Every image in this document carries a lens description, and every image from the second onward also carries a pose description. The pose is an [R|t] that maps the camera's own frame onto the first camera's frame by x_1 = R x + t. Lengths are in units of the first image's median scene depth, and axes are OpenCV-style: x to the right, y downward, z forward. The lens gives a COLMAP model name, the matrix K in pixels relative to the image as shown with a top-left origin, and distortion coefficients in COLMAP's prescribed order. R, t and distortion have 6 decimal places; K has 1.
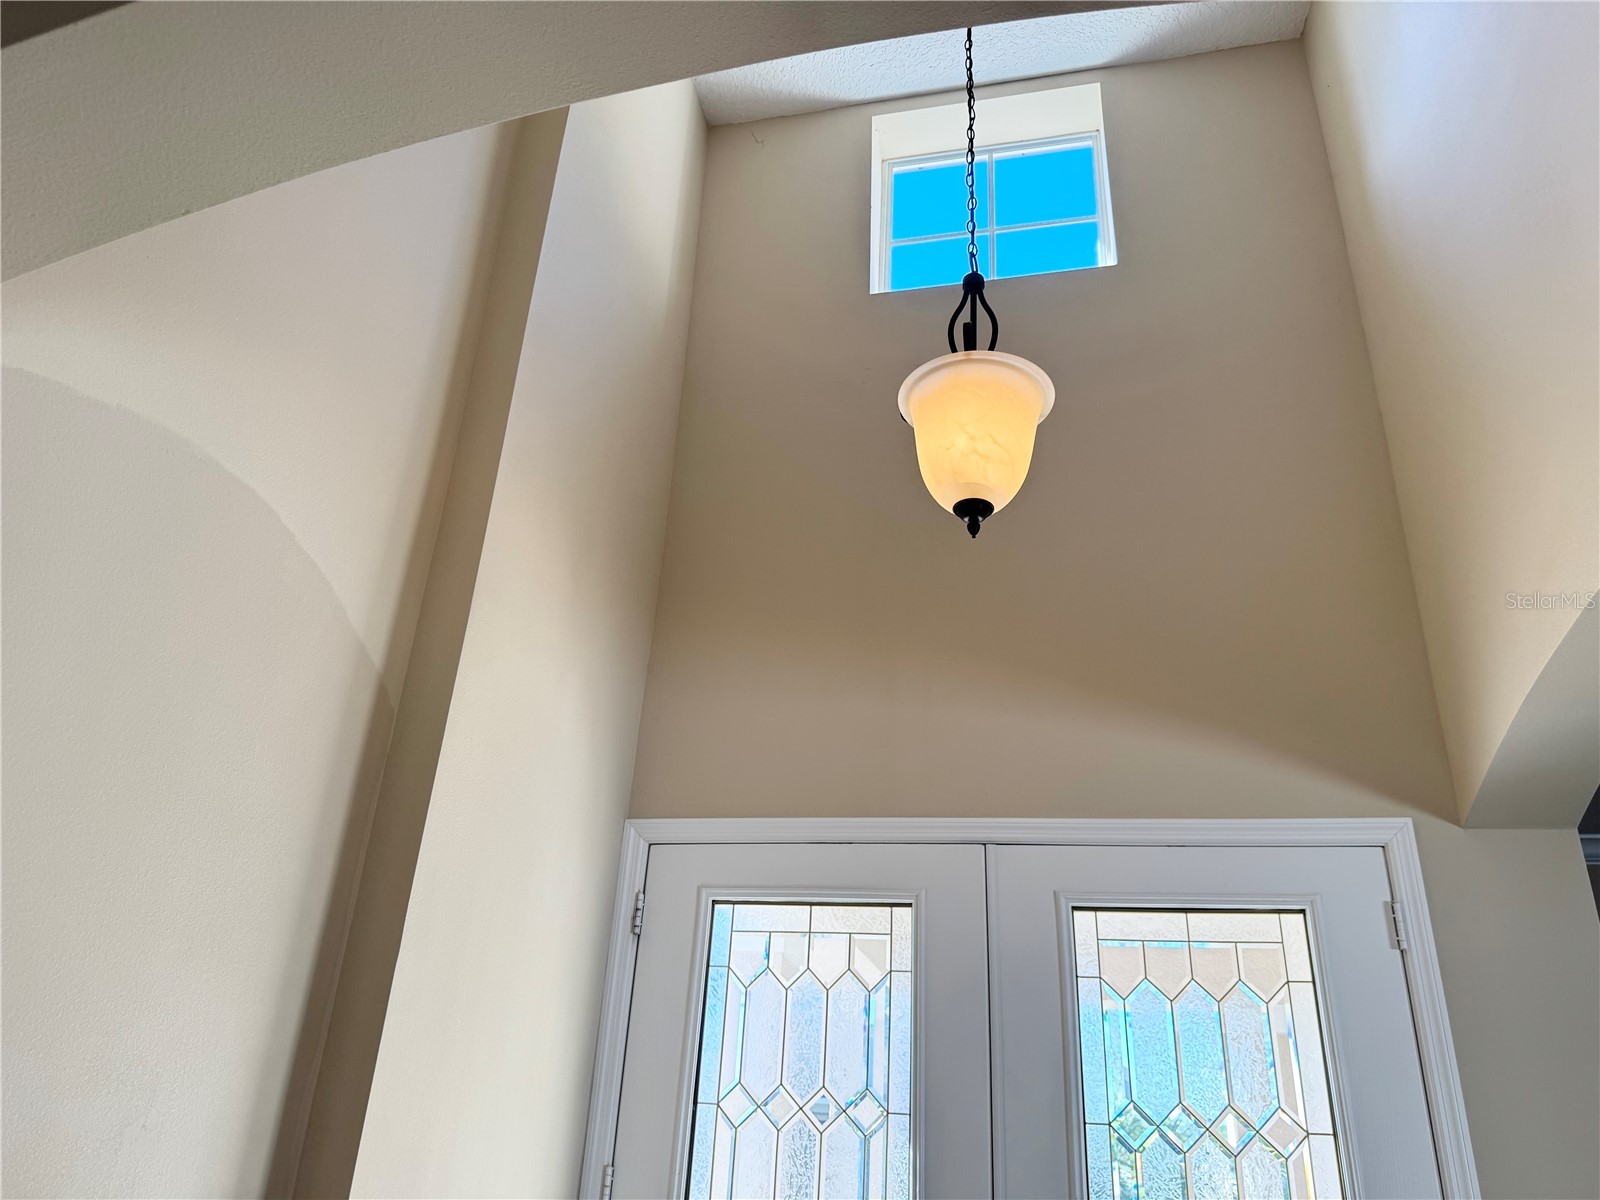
lens RADIAL K [[1112.0, 0, 800.0], [0, 1112.0, 600.0], [0, 0, 1]] dist [0.114099, -0.184856]
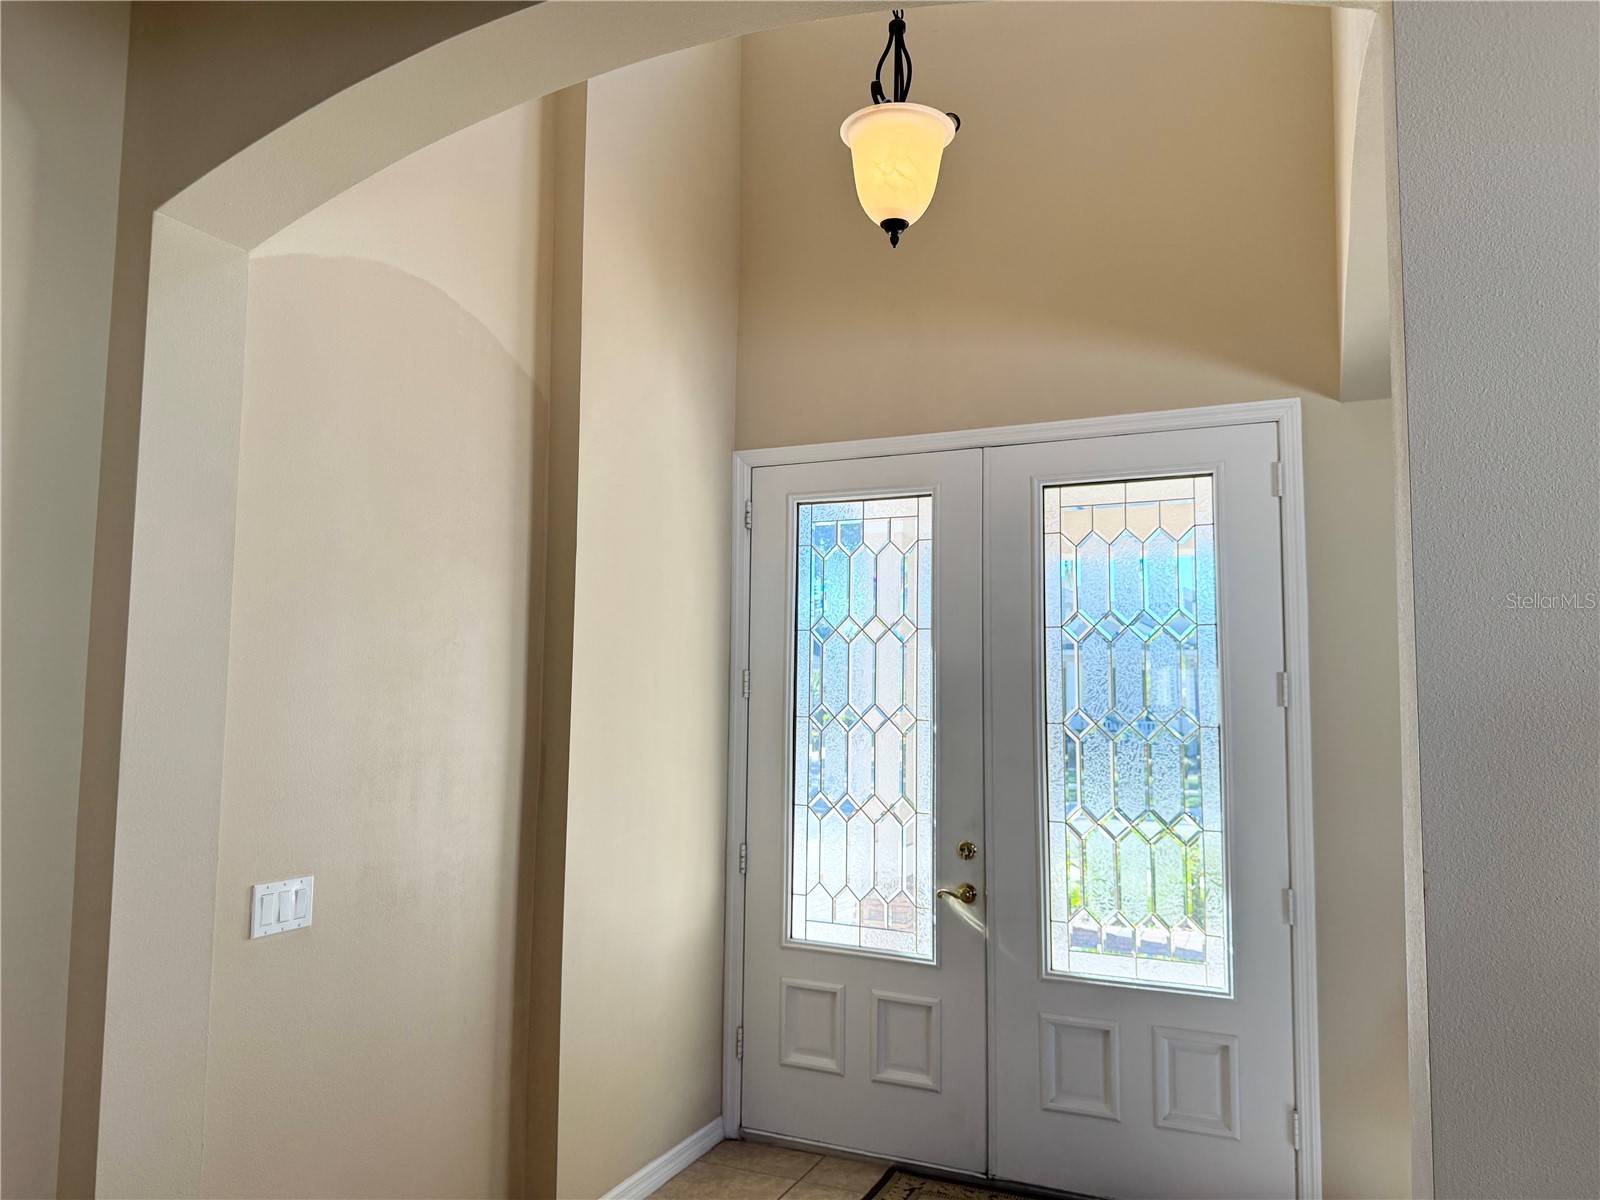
lens RADIAL K [[1112.0, 0, 800.0], [0, 1112.0, 600.0], [0, 0, 1]] dist [0.114099, -0.184856]
pose [[0.976355, -0.059983, -0.207686, 0.233822], [0.129325, 0.931920, 0.338821, -0.104407], [0.173224, -0.357669, 0.917642, -0.373383]]
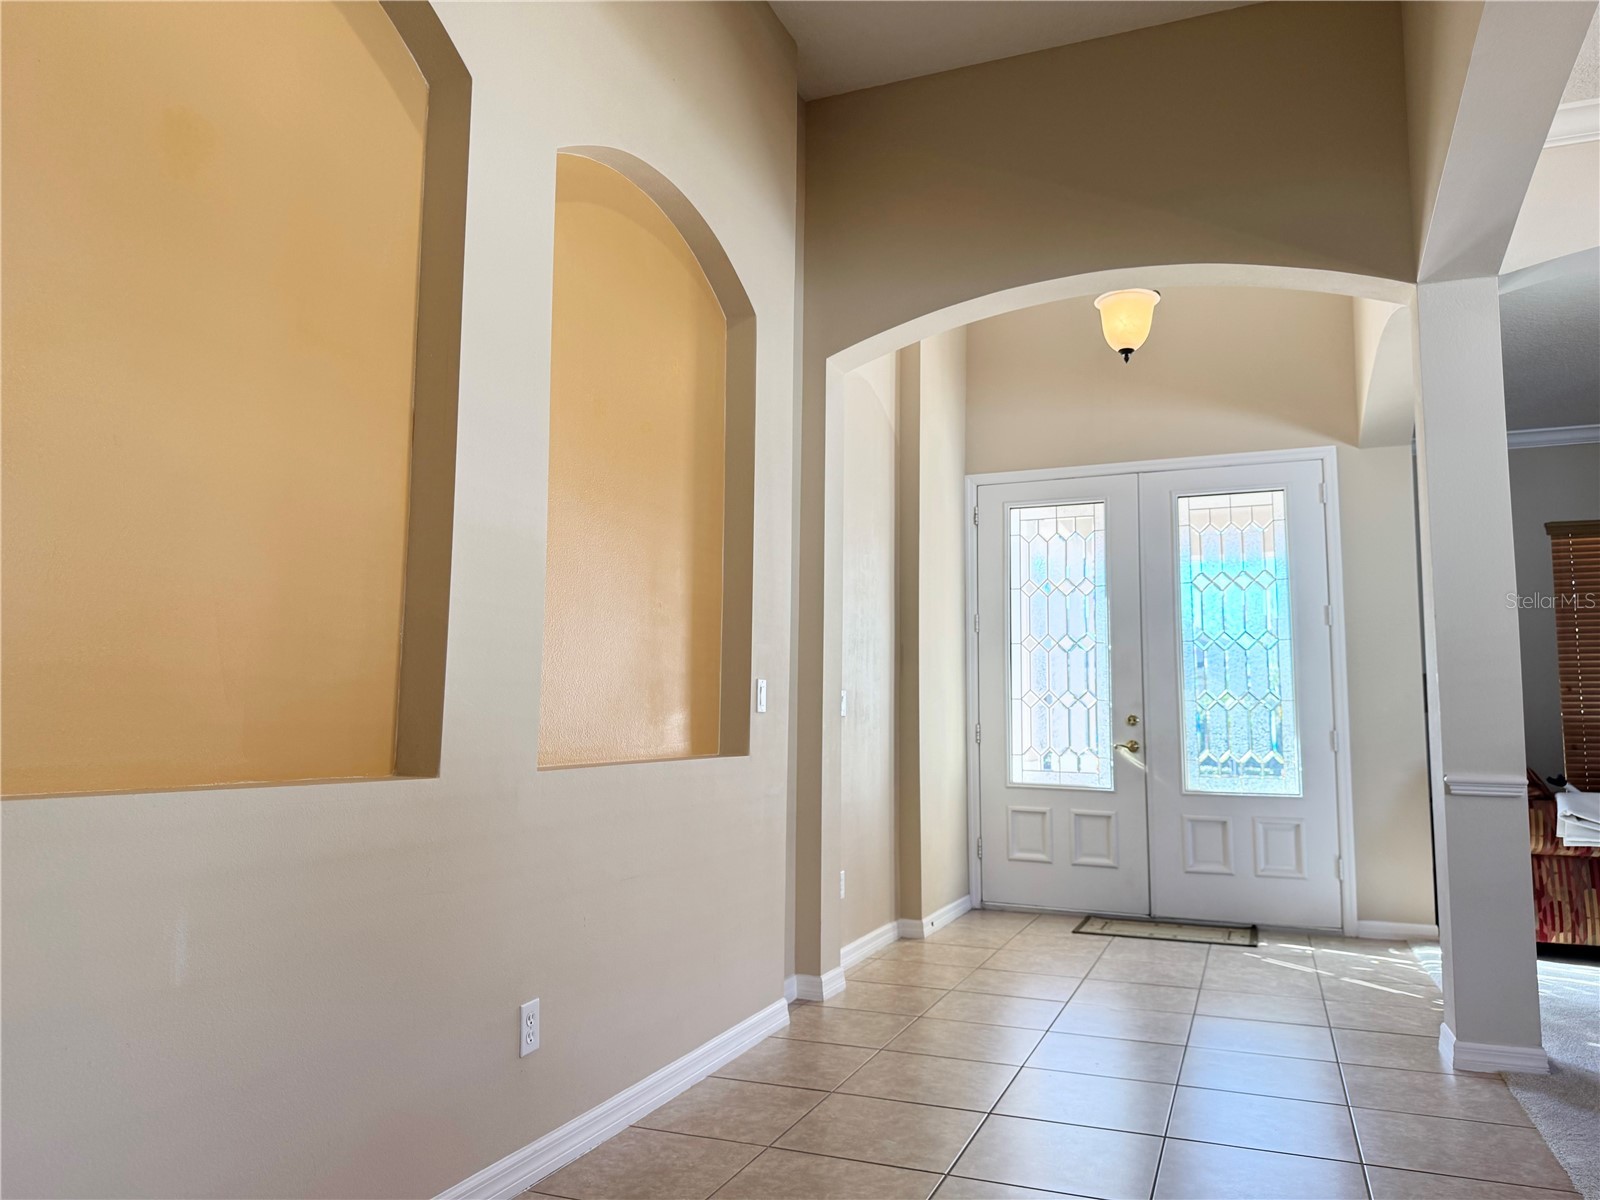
lens RADIAL K [[1122.6, 0, 794.1], [0, 1122.6, 592.6], [0, 0, 1]] dist [0.194177, -0.419432]
pose [[0.983708, -0.061479, -0.168932, -0.144944], [0.111812, 0.945067, 0.307159, -0.345836], [0.140768, -0.321044, 0.936544, -1.356692]]
